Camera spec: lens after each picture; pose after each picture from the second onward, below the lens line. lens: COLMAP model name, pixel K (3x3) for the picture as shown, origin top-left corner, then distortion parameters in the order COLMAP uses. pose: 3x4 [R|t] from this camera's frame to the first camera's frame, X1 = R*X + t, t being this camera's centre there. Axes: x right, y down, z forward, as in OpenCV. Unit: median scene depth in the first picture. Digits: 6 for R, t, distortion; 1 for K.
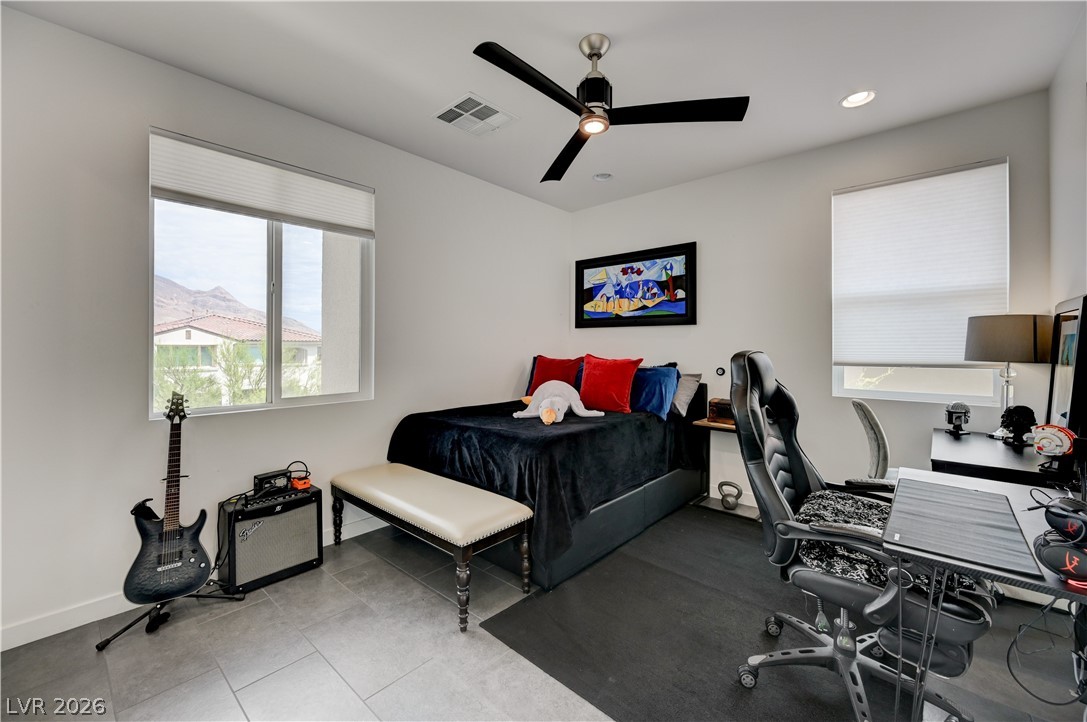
lens RADIAL K [[434.7, 0, 543.5], [0, 434.7, 361.0], [0, 0, 1]] dist [-0.000199, -0.000215]
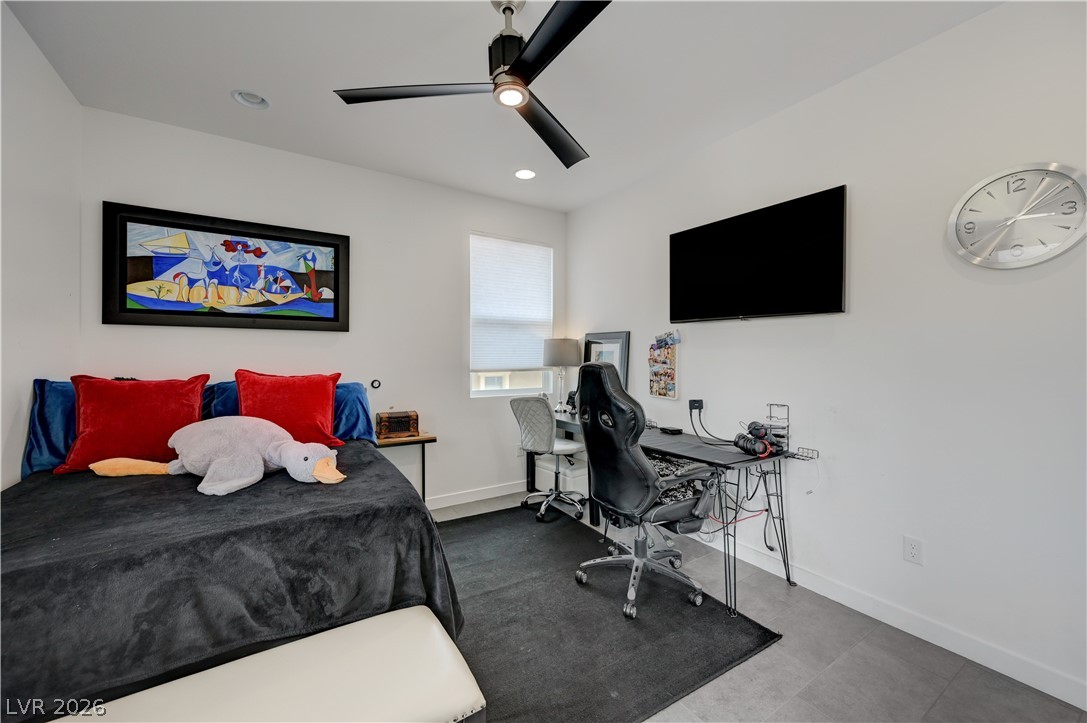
lens RADIAL K [[434.7, 0, 543.5], [0, 434.7, 361.5], [0, 0, 1]] dist [-0.000199, -0.000215]
pose [[0.260651, -0.012702, 0.965349, -0.353011], [0.031812, 0.999483, 0.004562, -0.015015], [-0.964909, 0.029521, 0.260921, 0.370937]]
